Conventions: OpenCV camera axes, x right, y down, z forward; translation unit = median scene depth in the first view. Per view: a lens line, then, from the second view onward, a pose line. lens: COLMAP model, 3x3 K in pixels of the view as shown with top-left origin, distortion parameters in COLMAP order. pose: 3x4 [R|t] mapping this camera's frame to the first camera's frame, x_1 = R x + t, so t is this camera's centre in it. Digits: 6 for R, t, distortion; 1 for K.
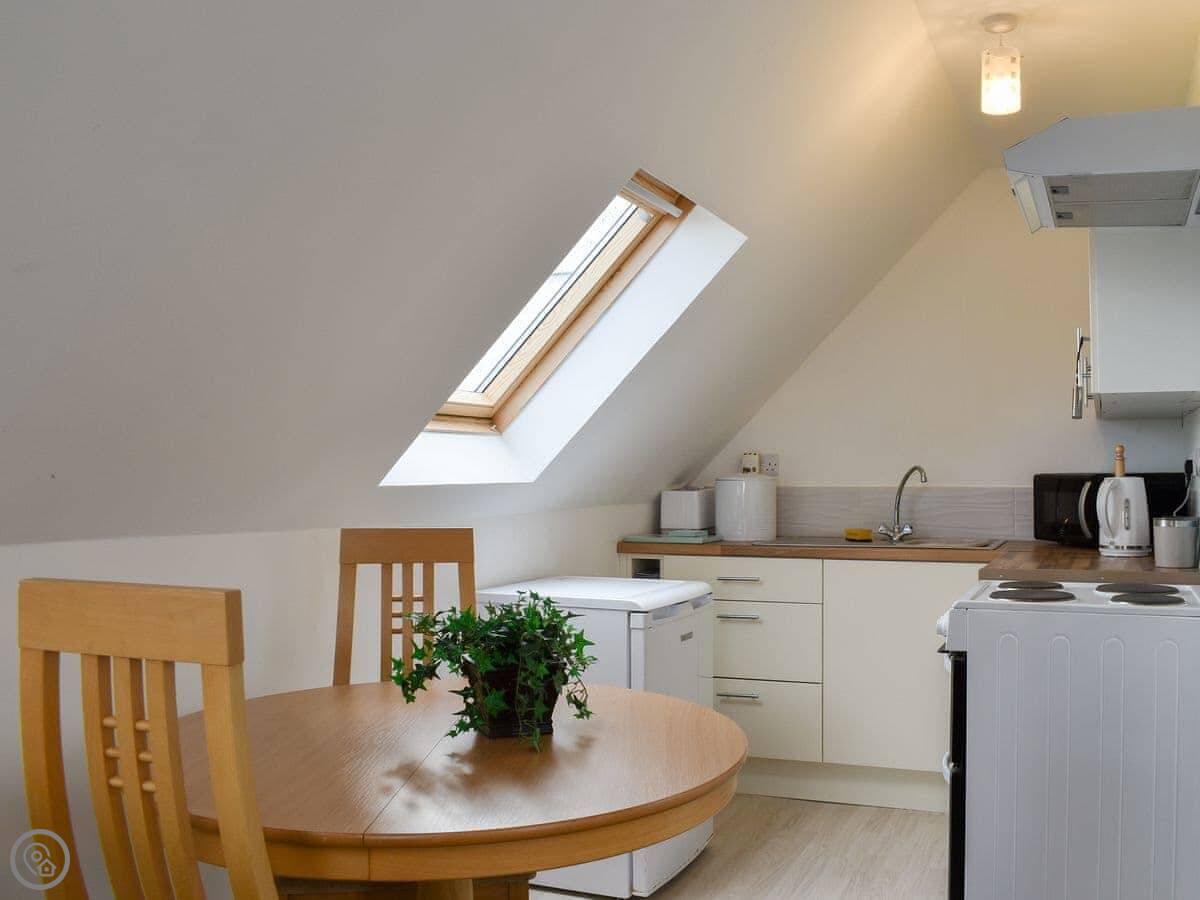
lens RADIAL K [[1107.0, 0, 647.4], [0, 1107.0, 453.7], [0, 0, 1]] dist [-0.034666, -0.005462]
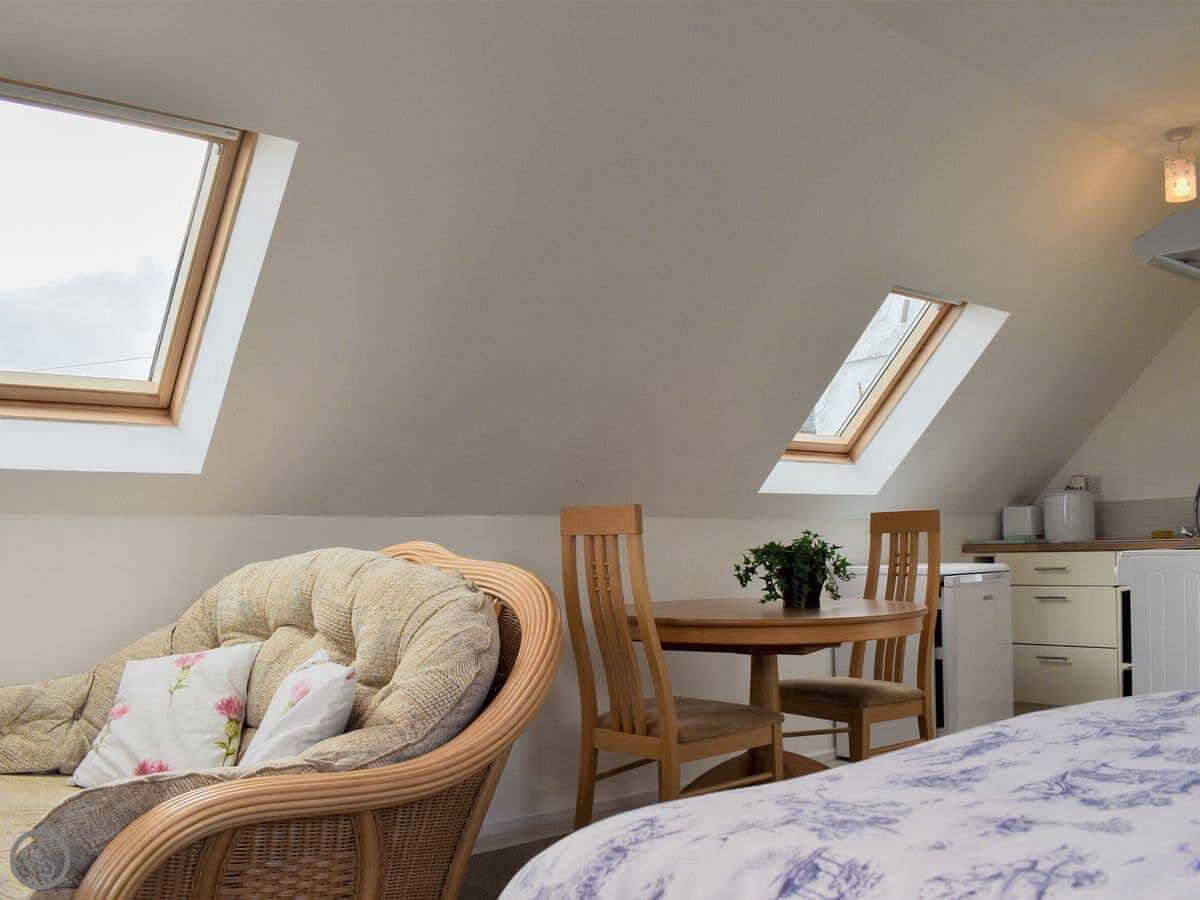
lens RADIAL K [[1107.0, 0, 647.4], [0, 1107.0, 453.7], [0, 0, 1]] dist [-0.034666, -0.005462]
pose [[0.895880, -0.054975, -0.440882, 0.271651], [0.024617, 0.996933, -0.074288, 0.072121], [0.443613, 0.055700, 0.894486, -0.443461]]
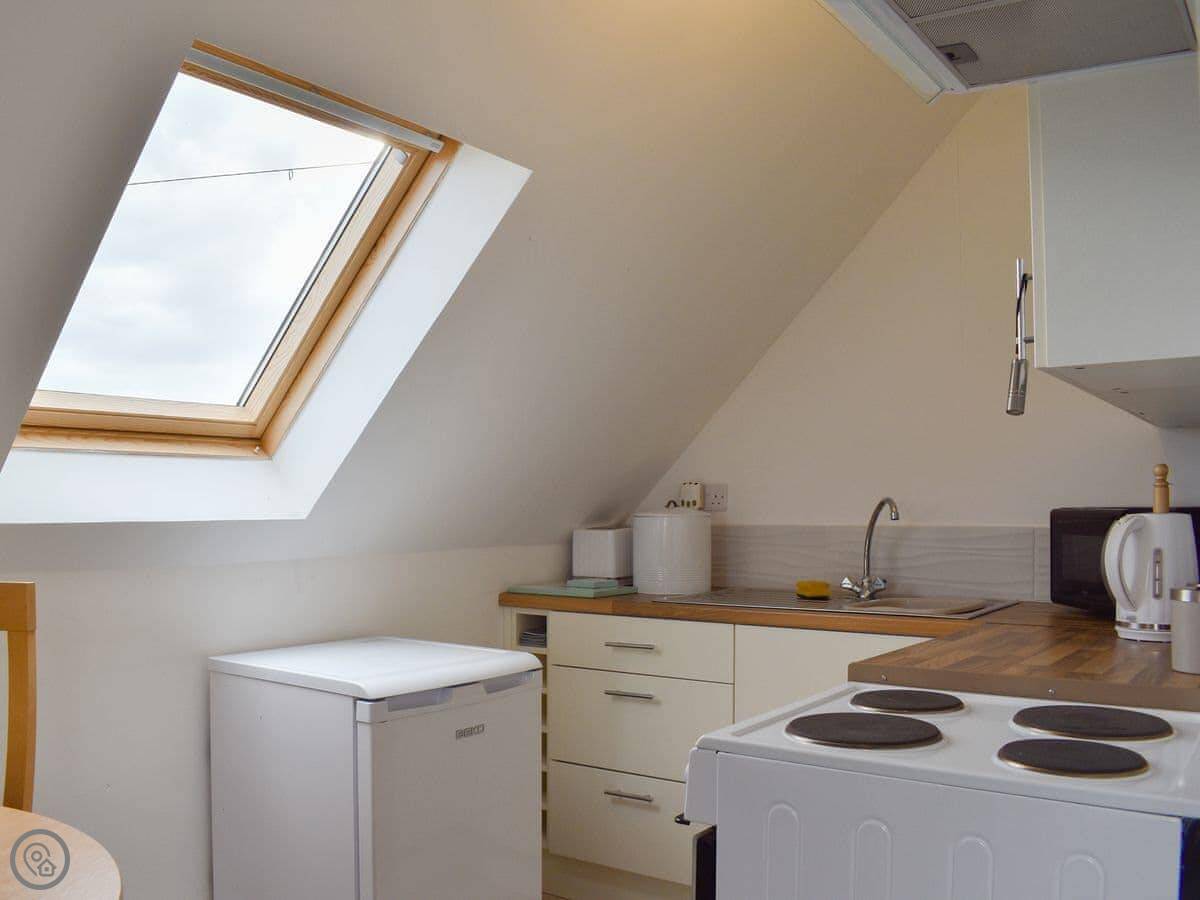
lens RADIAL K [[1001.2, 0, 553.6], [0, 1001.2, 495.4], [0, 0, 1]] dist [-0.122319, 0.159851]
pose [[0.959781, -0.003300, -0.280730, 0.259670], [0.004290, 0.999987, 0.002912, 0.007983], [0.280717, -0.003999, 0.959782, 0.370289]]
